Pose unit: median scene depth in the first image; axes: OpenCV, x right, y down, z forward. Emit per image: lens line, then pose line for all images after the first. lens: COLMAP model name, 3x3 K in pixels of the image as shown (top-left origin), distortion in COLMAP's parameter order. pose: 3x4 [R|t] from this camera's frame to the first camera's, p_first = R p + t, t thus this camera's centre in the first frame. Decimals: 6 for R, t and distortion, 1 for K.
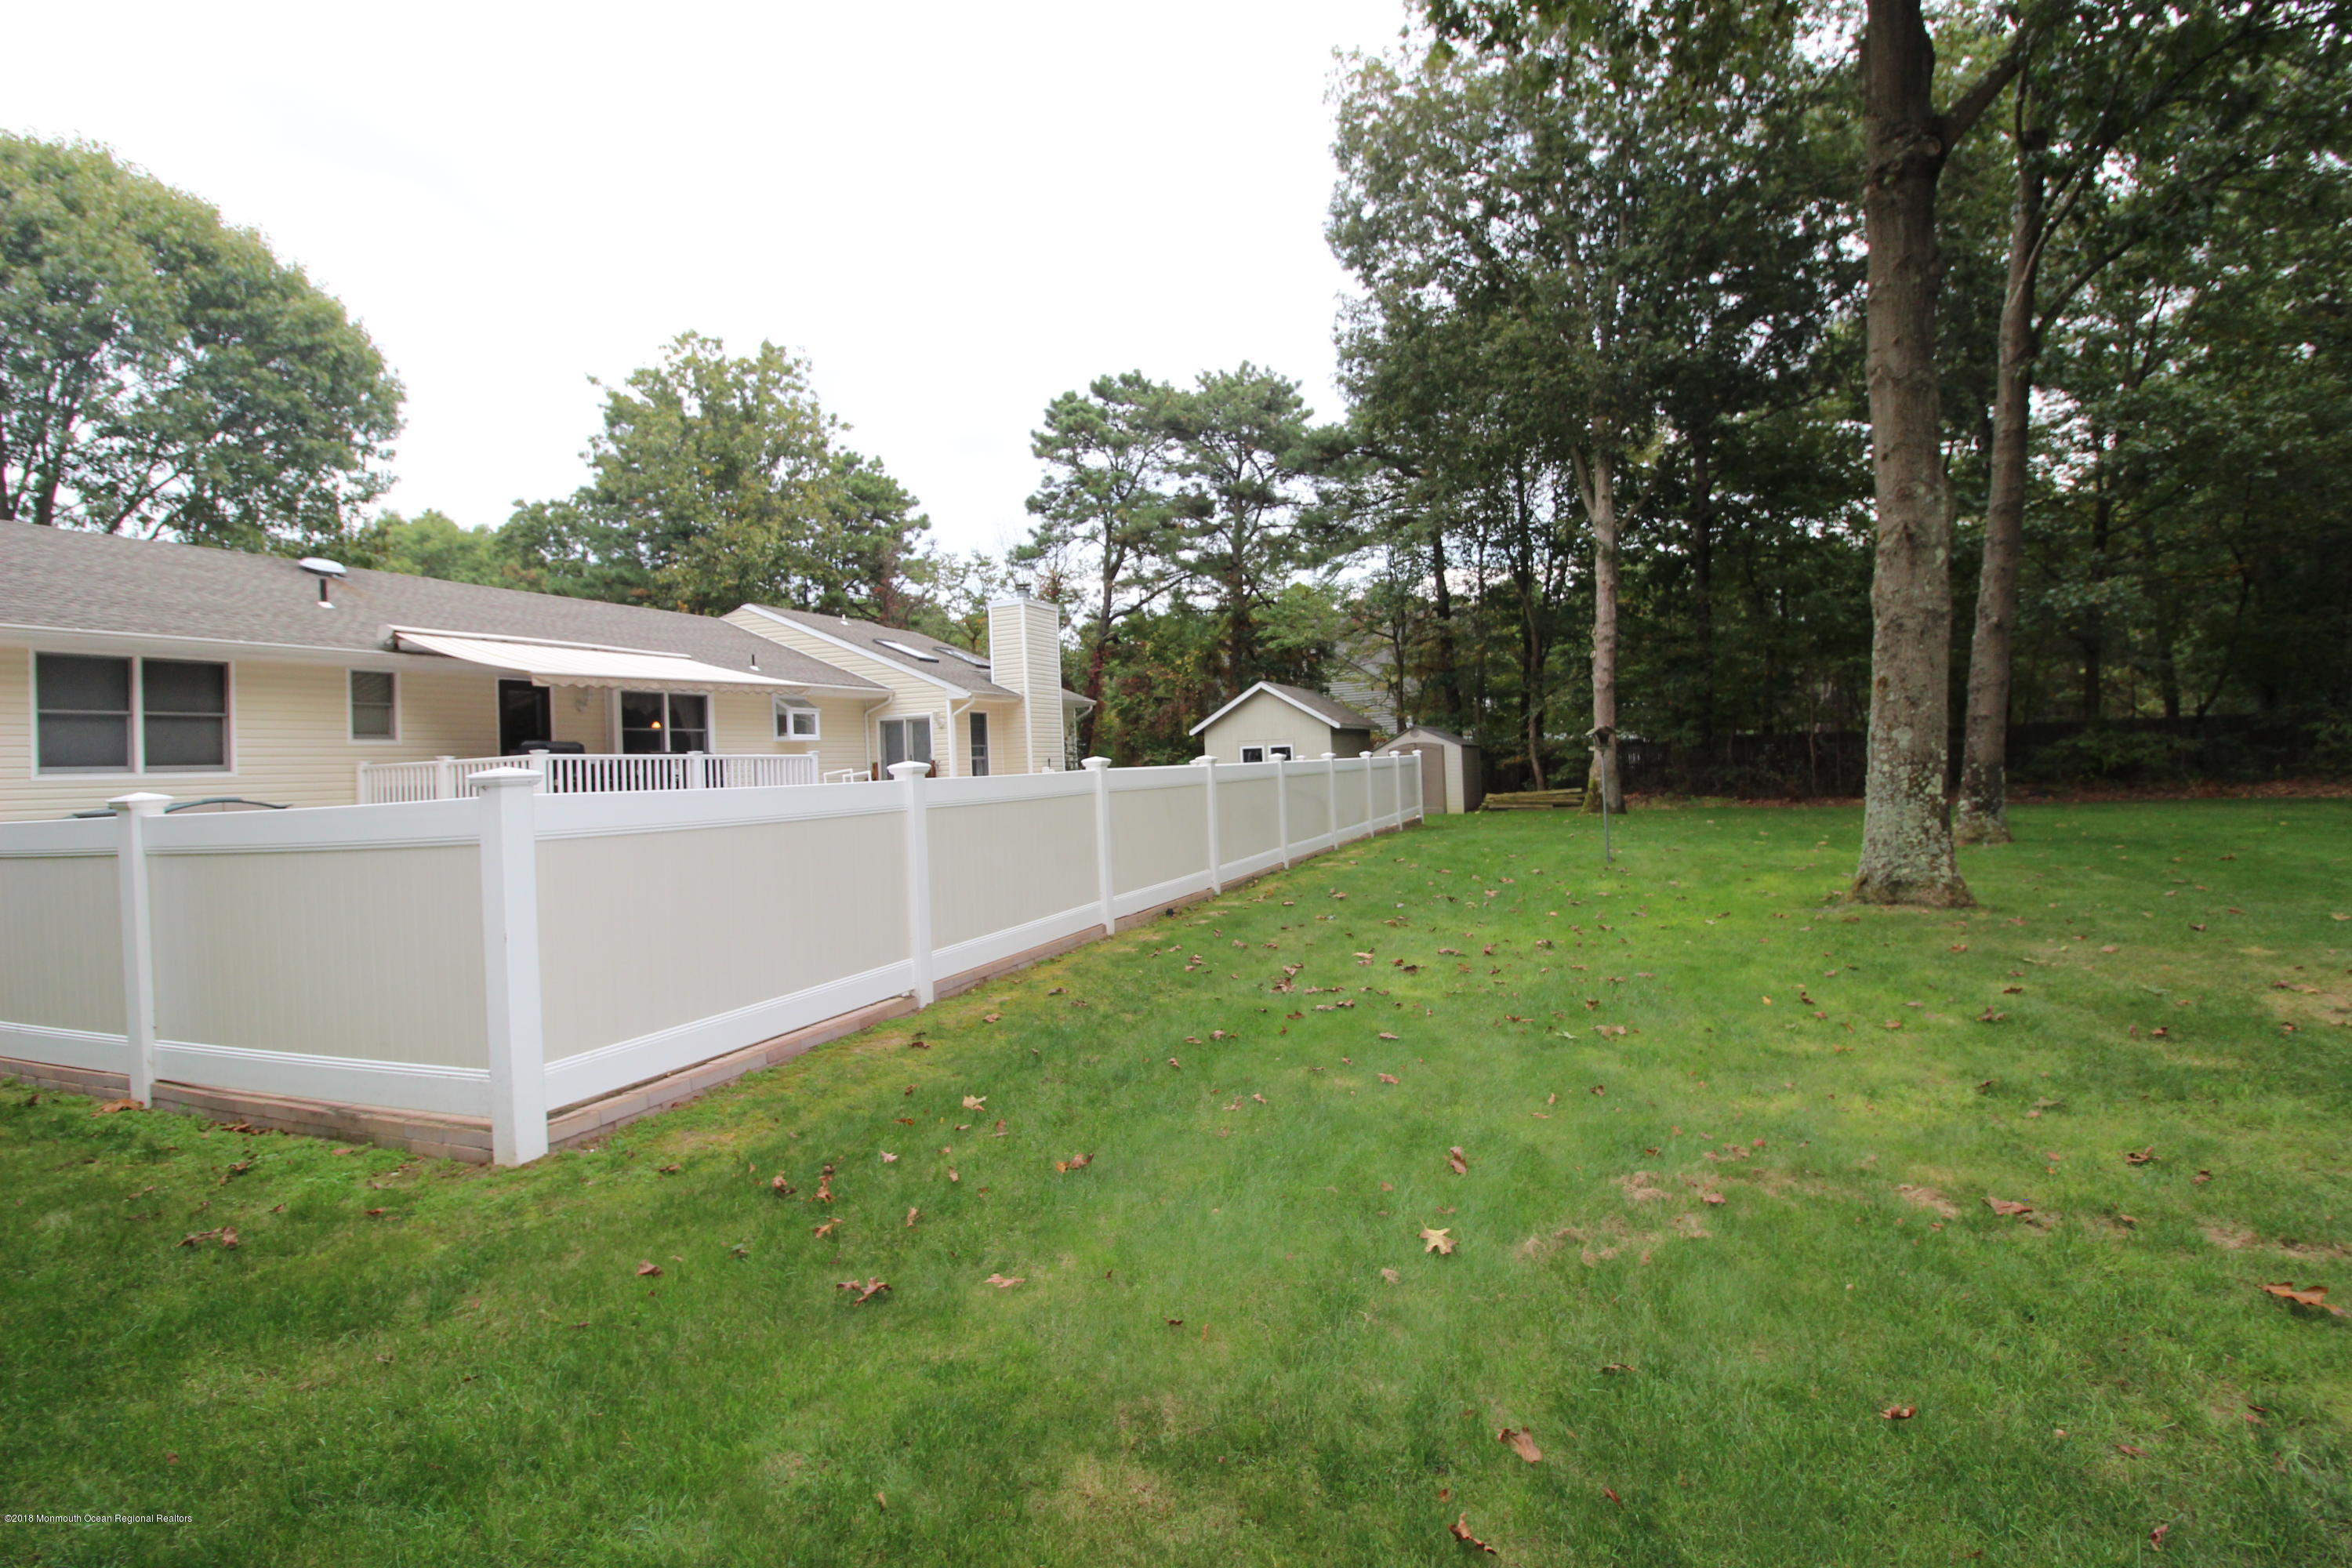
lens RADIAL K [[1080.3, 0, 1179.2], [0, 1080.3, 756.7], [0, 0, 1]] dist [-0.020427, -0.000941]
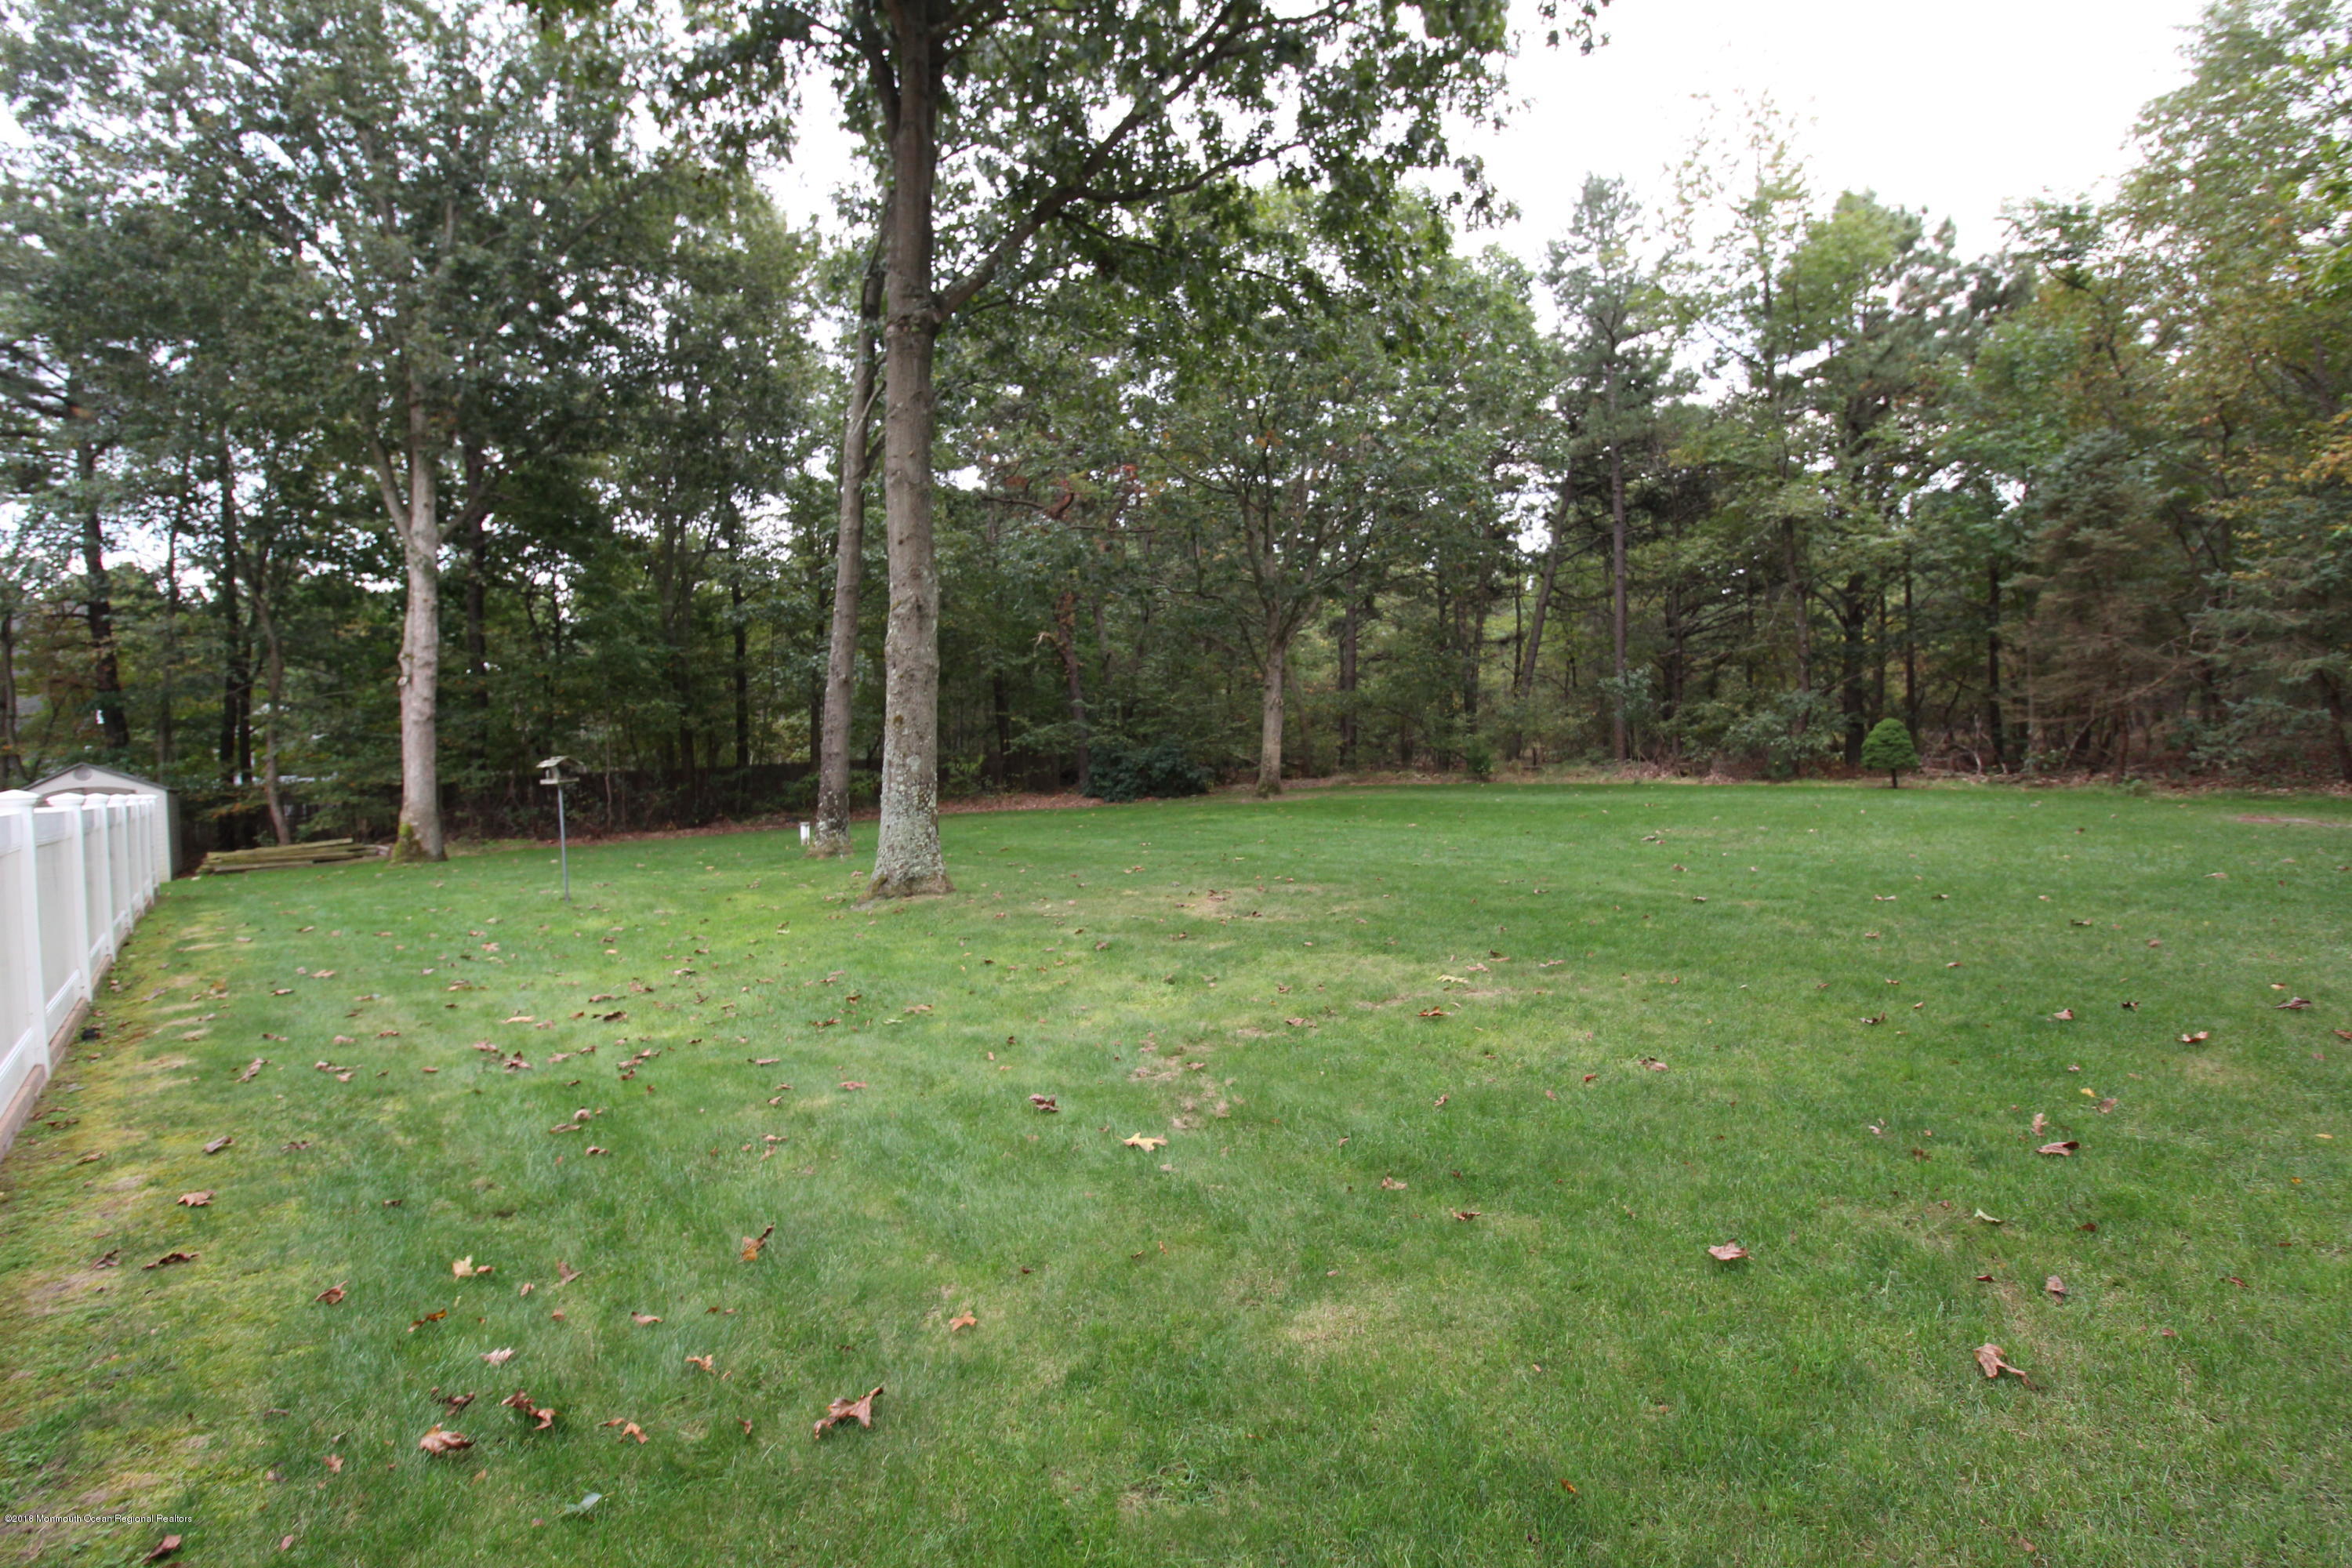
lens RADIAL K [[1080.3, 0, 1179.2], [0, 1080.3, 756.7], [0, 0, 1]] dist [-0.020427, -0.000941]
pose [[0.433607, 0.009980, 0.901047, -0.330464], [0.028387, 0.999291, -0.024728, 0.013952], [-0.900655, 0.036301, 0.433016, 0.153920]]
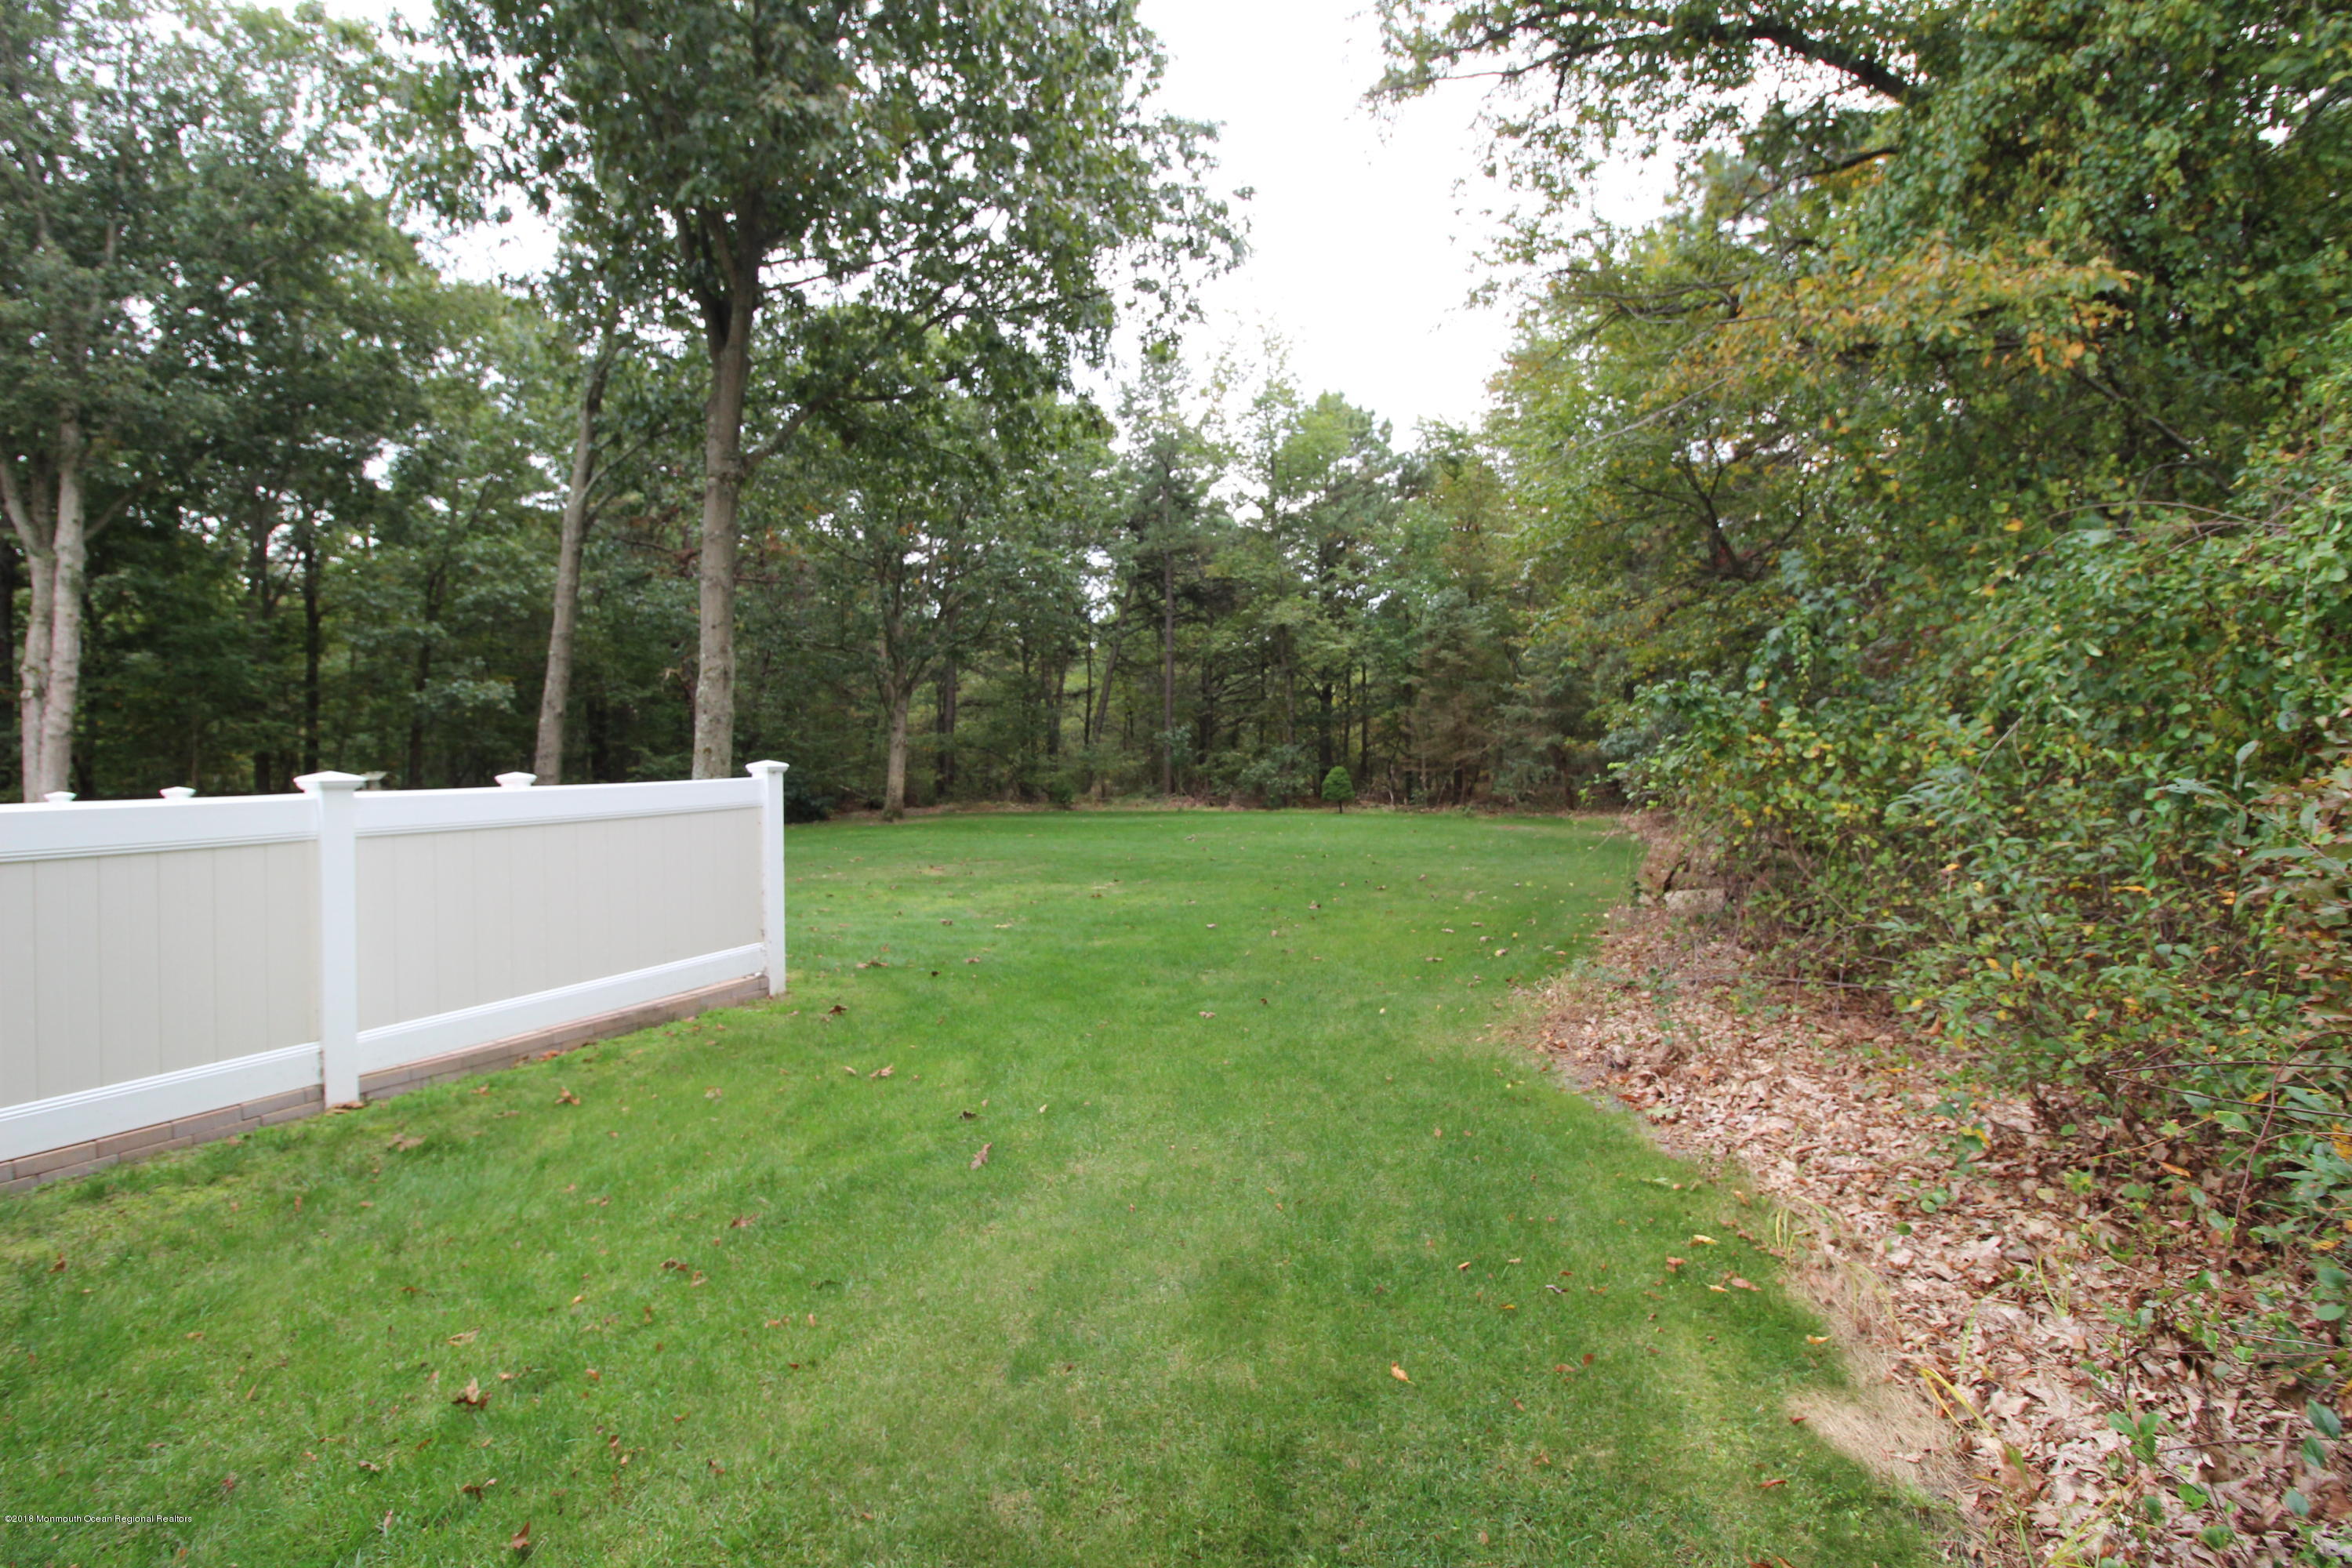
lens RADIAL K [[1080.3, 0, 1179.2], [0, 1080.3, 756.7], [0, 0, 1]] dist [-0.020427, -0.000941]
pose [[0.044352, 0.048392, 0.997843, -1.077585], [0.022623, 0.998521, -0.049430, 0.046143], [-0.998760, 0.024766, 0.043191, 0.129855]]
